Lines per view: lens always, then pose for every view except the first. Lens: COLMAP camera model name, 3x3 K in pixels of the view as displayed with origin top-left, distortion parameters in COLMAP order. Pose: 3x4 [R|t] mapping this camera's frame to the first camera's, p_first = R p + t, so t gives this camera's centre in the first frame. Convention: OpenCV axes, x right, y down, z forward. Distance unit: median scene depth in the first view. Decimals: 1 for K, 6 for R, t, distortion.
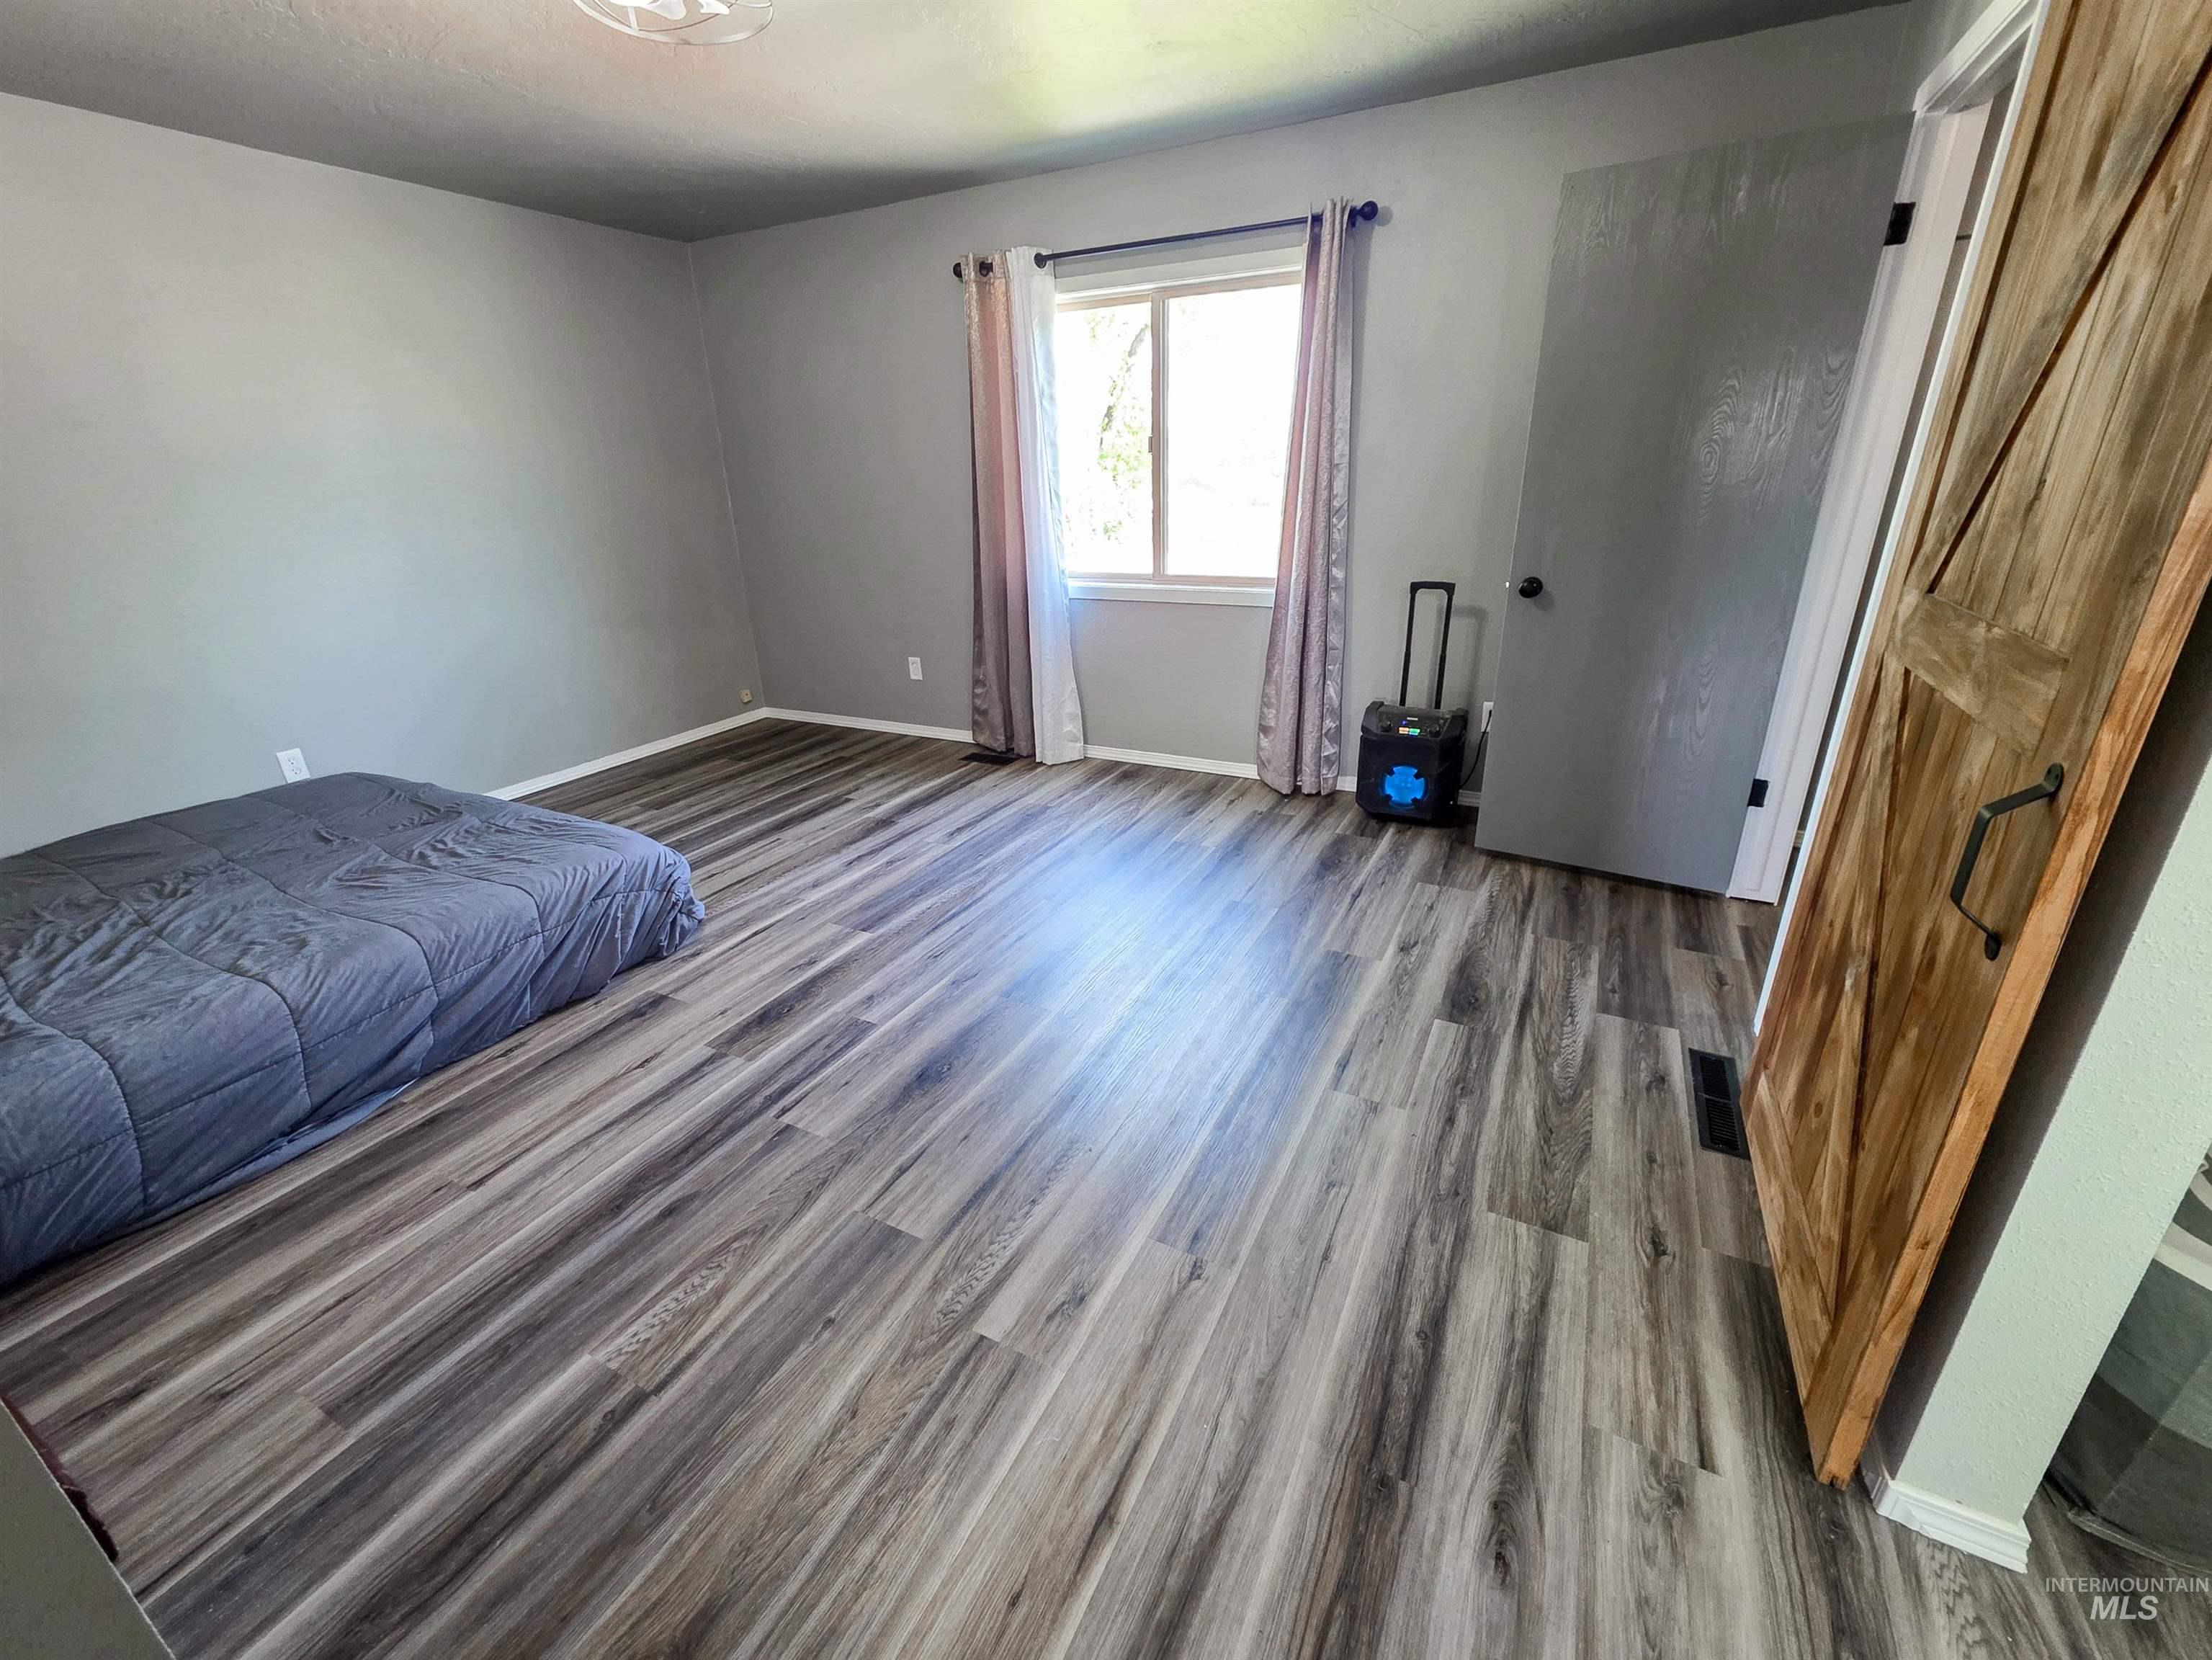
lens RADIAL K [[907.5, 0, 1089.8], [0, 907.5, 826.9], [0, 0, 1]] dist [0.005809, 0.000061]
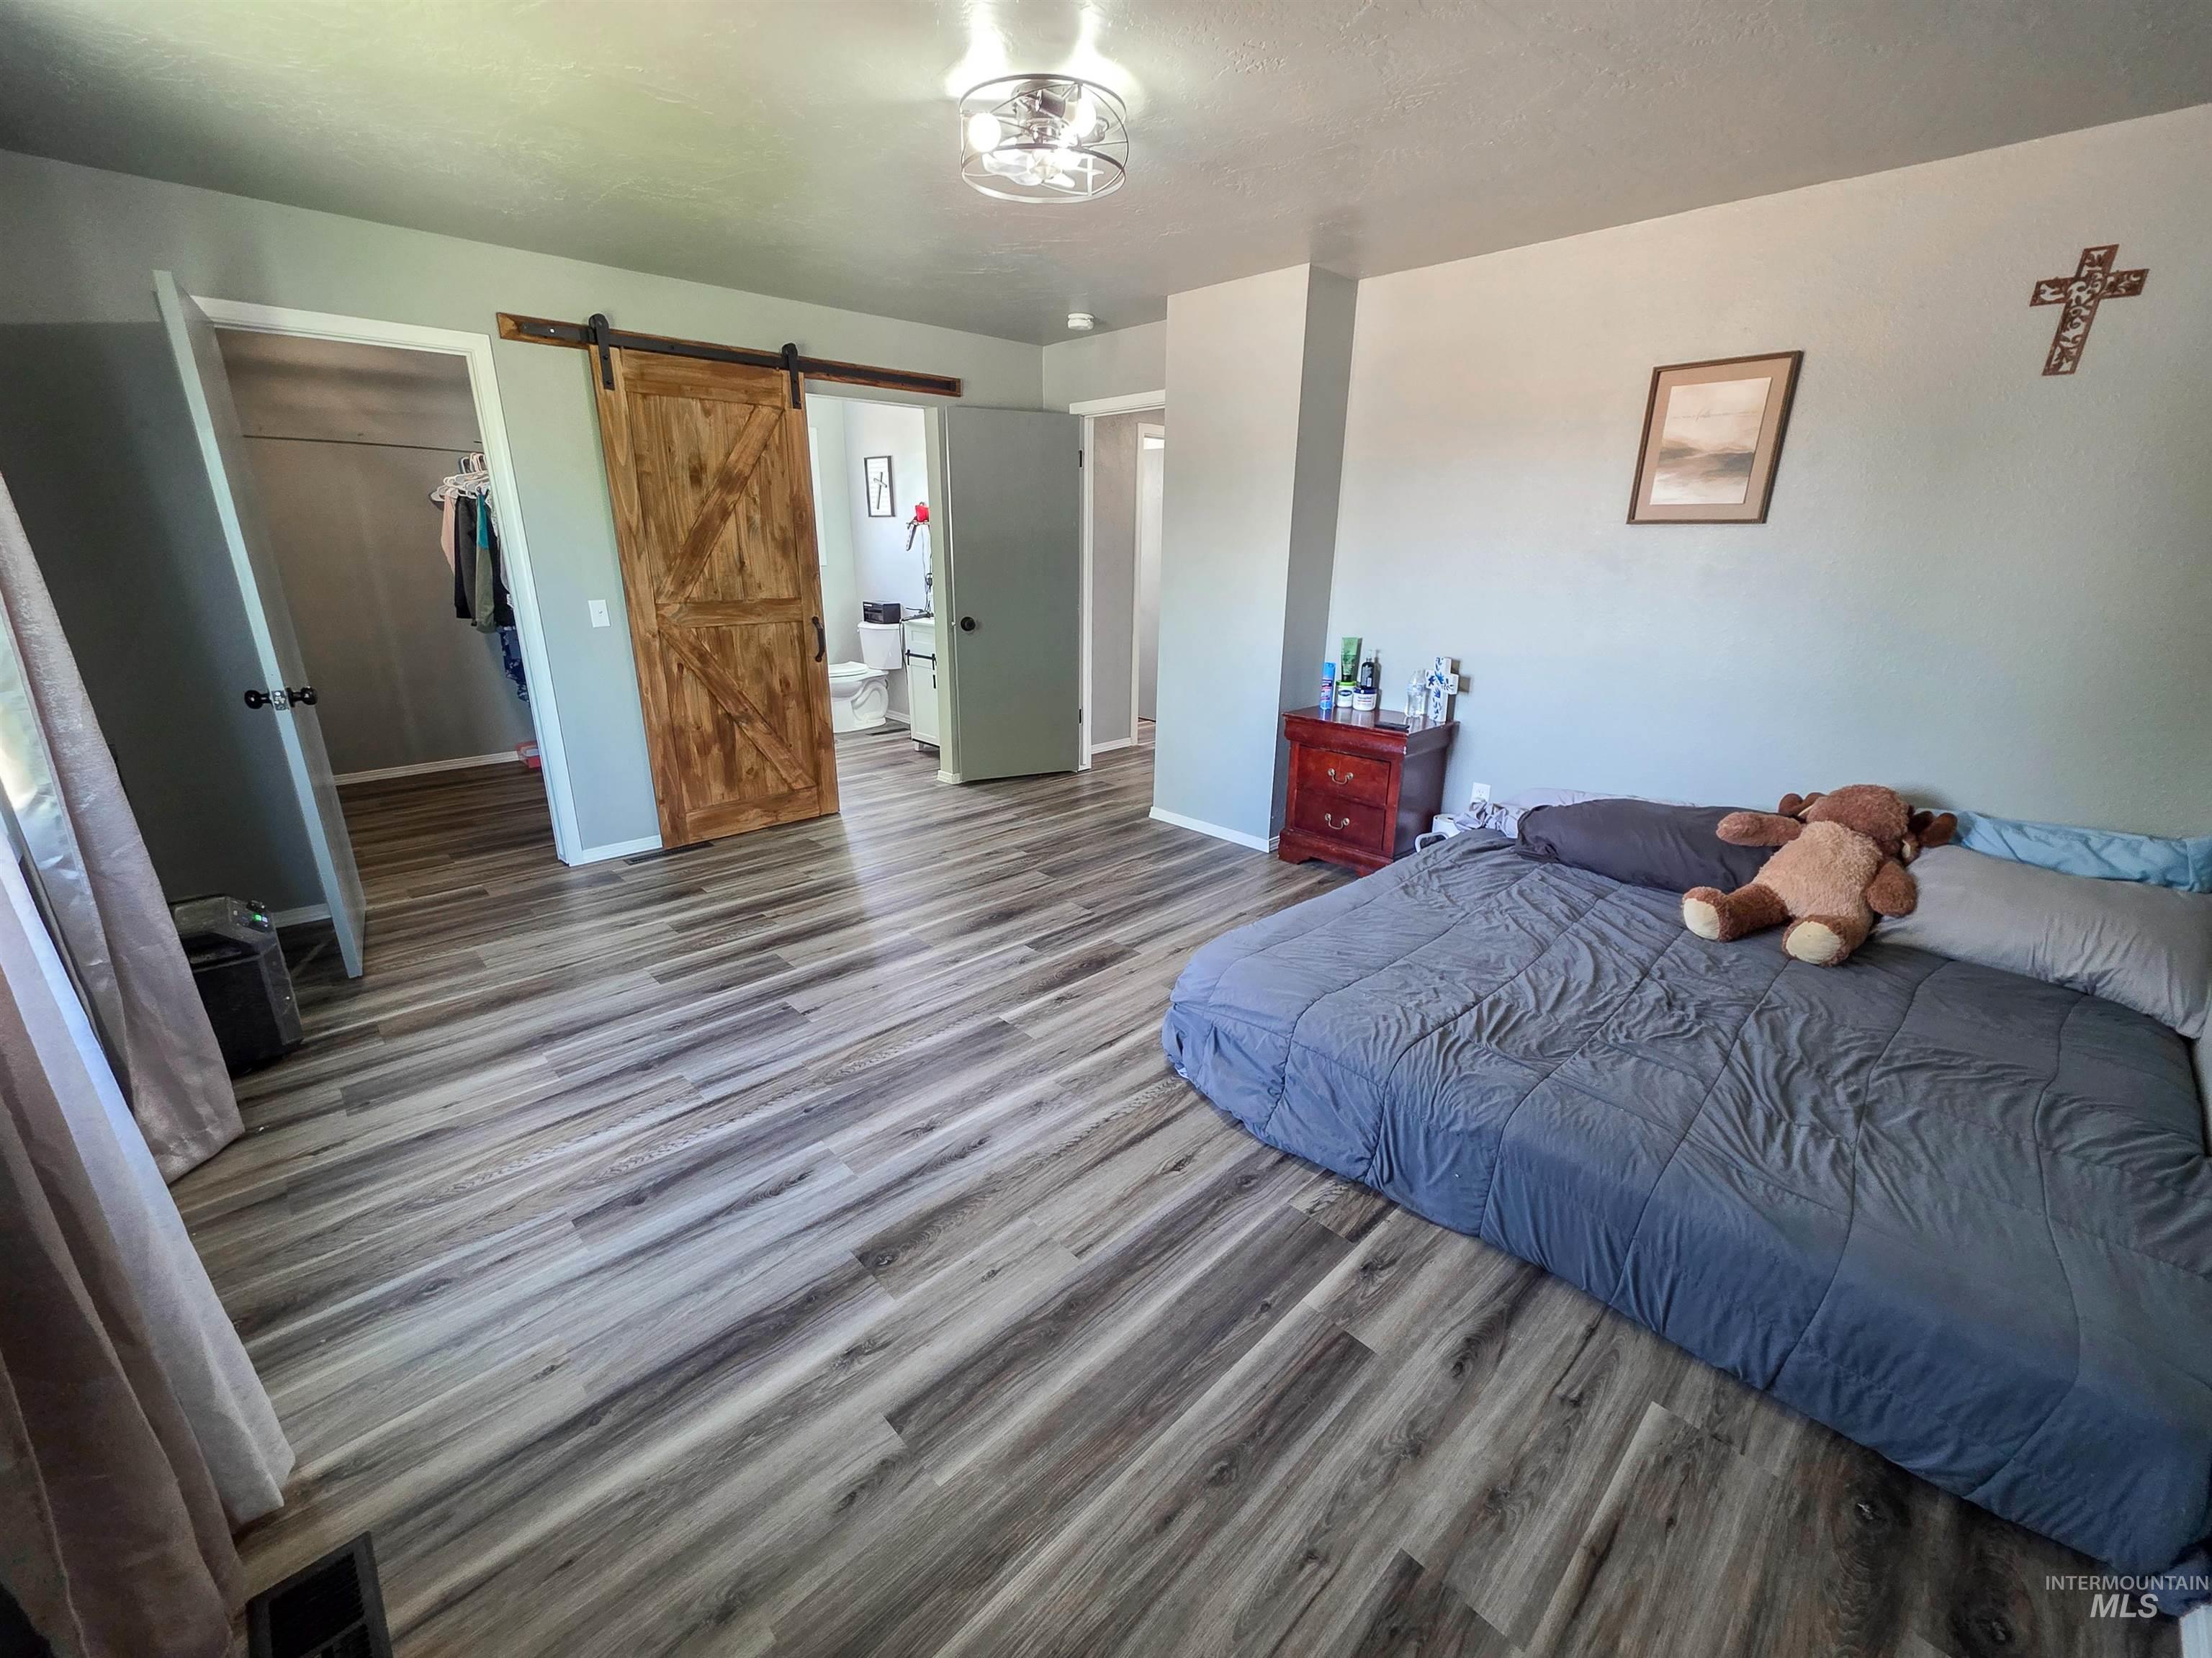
lens RADIAL K [[901.7, 0, 1085.4], [0, 901.7, 832.7], [0, 0, 1]] dist [0.005299, -0.000209]
pose [[-0.944012, -0.083929, 0.319055, -0.626595], [0.140053, 0.773678, 0.617905, -0.634733], [-0.298706, 0.627995, -0.718607, 1.550940]]
